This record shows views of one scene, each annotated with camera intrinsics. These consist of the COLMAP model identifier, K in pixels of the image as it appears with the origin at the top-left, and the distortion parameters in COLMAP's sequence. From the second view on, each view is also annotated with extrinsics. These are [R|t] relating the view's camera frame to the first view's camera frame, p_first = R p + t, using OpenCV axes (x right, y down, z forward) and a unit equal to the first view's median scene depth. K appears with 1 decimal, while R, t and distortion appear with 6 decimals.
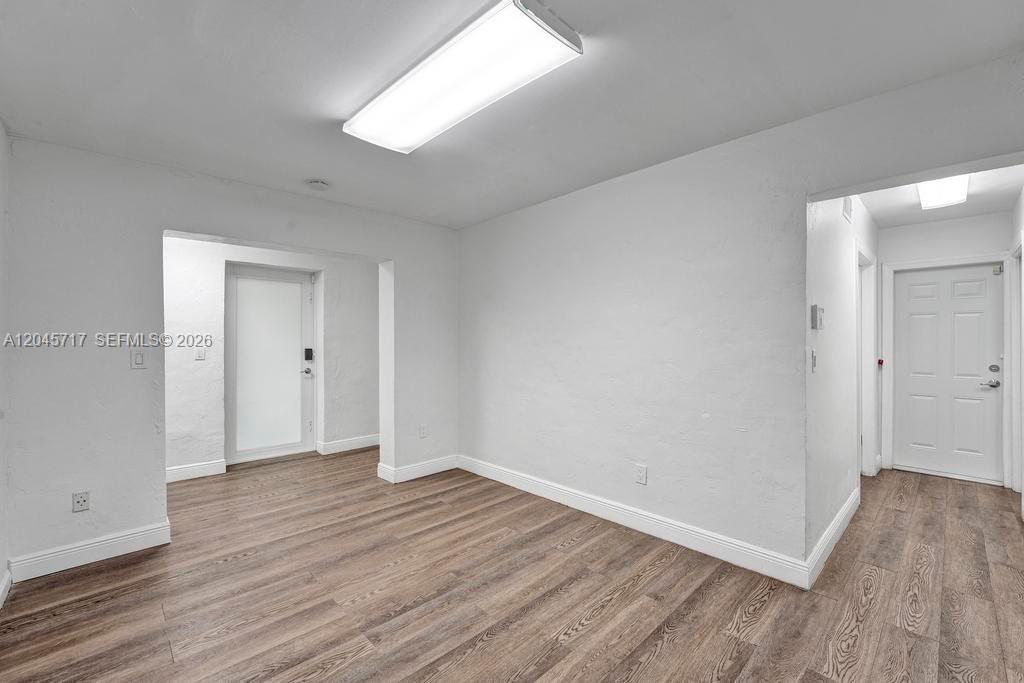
lens RADIAL K [[426.7, 0, 512.0], [0, 426.7, 342.7], [0, 0, 1]] dist [-0.007560, 0.000084]
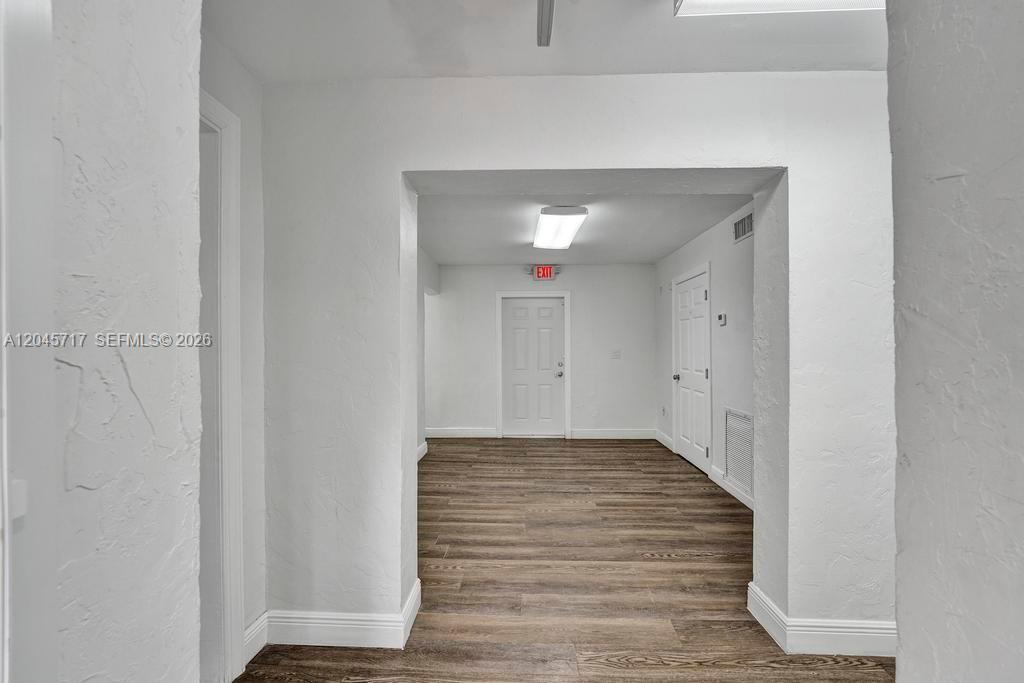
lens RADIAL K [[426.7, 0, 512.0], [0, 426.7, 345.0], [0, 0, 1]] dist [-0.007560, 0.000084]
pose [[-0.691800, 0.006790, 0.722058, -1.217070], [0.002480, 0.999972, -0.007027, 0.006960], [-0.722085, -0.003071, -0.691797, 2.089848]]
